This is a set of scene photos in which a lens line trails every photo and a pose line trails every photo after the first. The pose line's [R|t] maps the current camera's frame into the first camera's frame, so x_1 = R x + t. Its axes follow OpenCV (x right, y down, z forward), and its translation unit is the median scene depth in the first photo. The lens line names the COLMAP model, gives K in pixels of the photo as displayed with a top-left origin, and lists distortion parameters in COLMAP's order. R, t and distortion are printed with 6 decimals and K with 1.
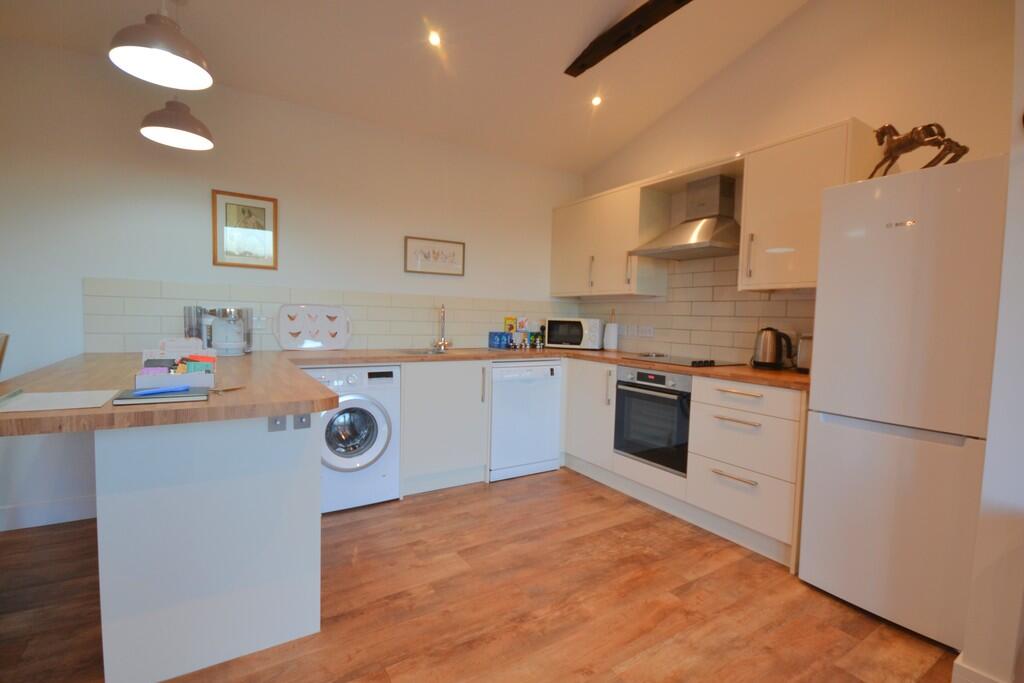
lens RADIAL K [[465.1, 0, 510.0], [0, 465.1, 345.8], [0, 0, 1]] dist [0.015789, -0.011418]
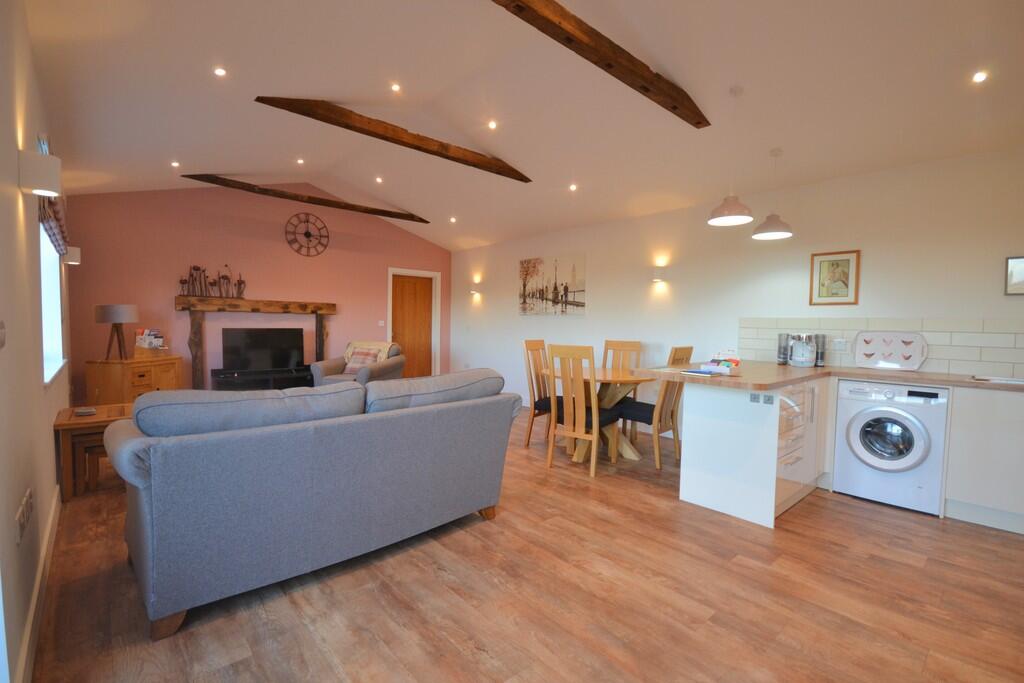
lens RADIAL K [[465.1, 0, 510.0], [0, 465.1, 345.8], [0, 0, 1]] dist [0.015789, -0.011418]
pose [[0.150911, 0.024993, -0.988231, 0.736899], [-0.073689, 0.997183, 0.013966, 0.003781], [0.985797, 0.070715, 0.152327, -0.153435]]
